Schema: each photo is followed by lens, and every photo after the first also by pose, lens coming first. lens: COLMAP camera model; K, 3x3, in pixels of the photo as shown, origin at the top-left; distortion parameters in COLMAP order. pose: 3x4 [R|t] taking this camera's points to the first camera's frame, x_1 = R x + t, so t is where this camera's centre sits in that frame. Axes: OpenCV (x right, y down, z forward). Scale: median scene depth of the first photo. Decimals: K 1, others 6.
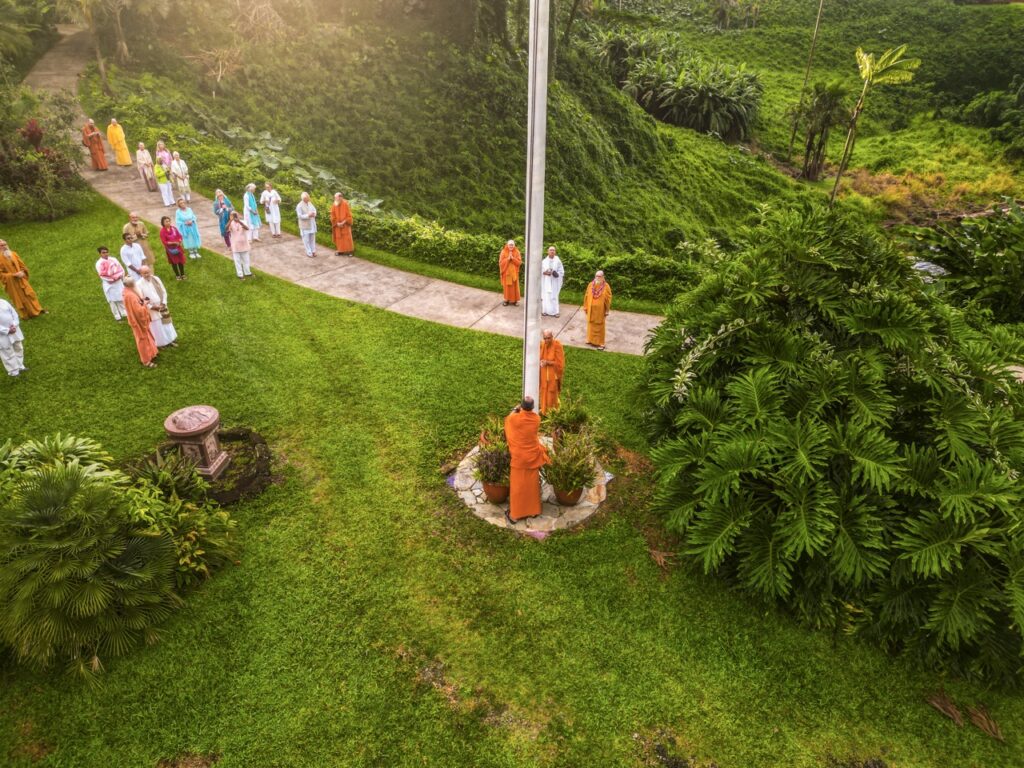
lens RADIAL K [[714.3, 0, 510.4], [0, 714.3, 383.9], [0, 0, 1]] dist [0.065683, -0.062621]
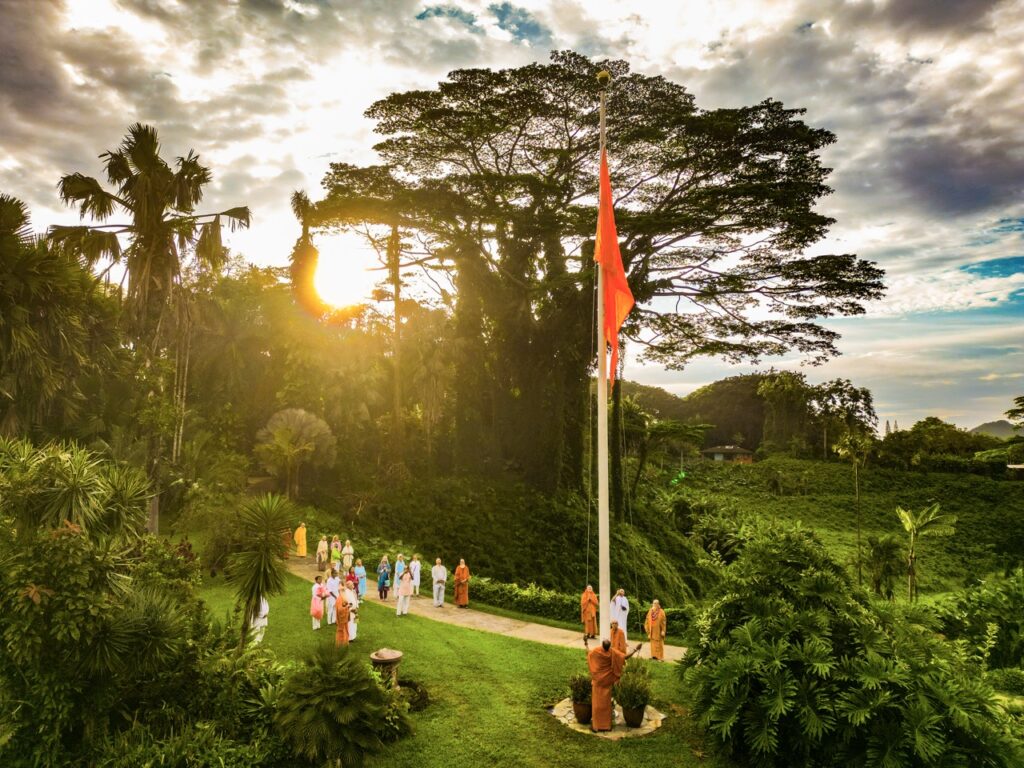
lens RADIAL K [[714.1, 0, 510.6], [0, 714.1, 380.9], [0, 0, 1]] dist [0.067904, -0.068738]
pose [[0.994643, -0.006736, -0.103154, -0.001851], [-0.054326, 0.814906, -0.577041, 0.084655], [0.087948, 0.579553, 0.810175, -0.109222]]
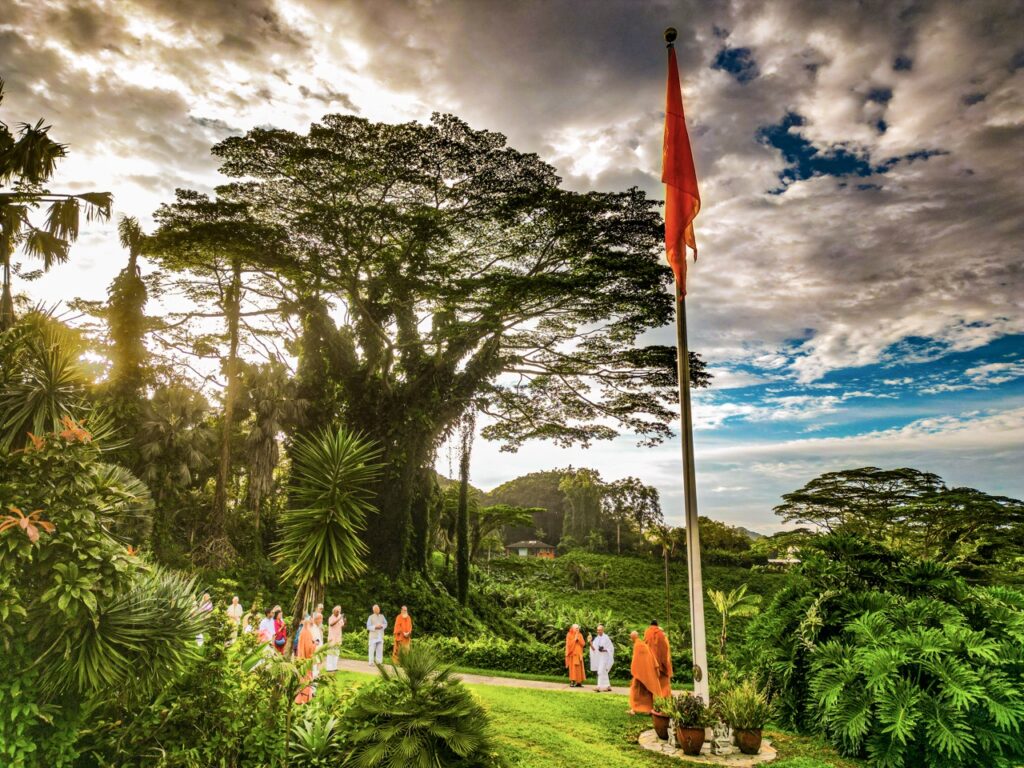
lens RADIAL K [[714.1, 0, 510.6], [0, 714.1, 380.9], [0, 0, 1]] dist [0.067904, -0.068738]
pose [[0.982035, 0.046744, 0.182820, -0.101529], [0.092113, 0.726814, -0.680629, 0.092092], [-0.164692, 0.685241, 0.709451, -0.032618]]
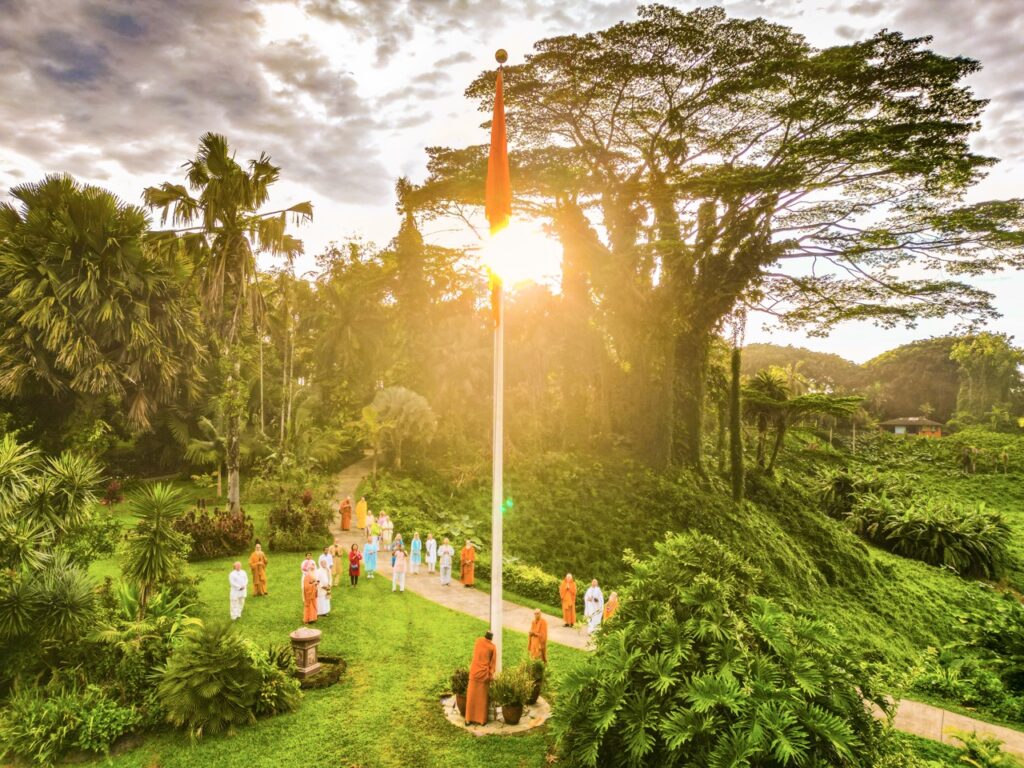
lens RADIAL K [[714.1, 0, 510.6], [0, 714.1, 380.9], [0, 0, 1]] dist [0.067904, -0.068738]
pose [[0.941700, -0.013536, -0.336180, 0.106346], [-0.171629, 0.840085, -0.514587, 0.062620], [0.289386, 0.542285, 0.788785, -0.091049]]
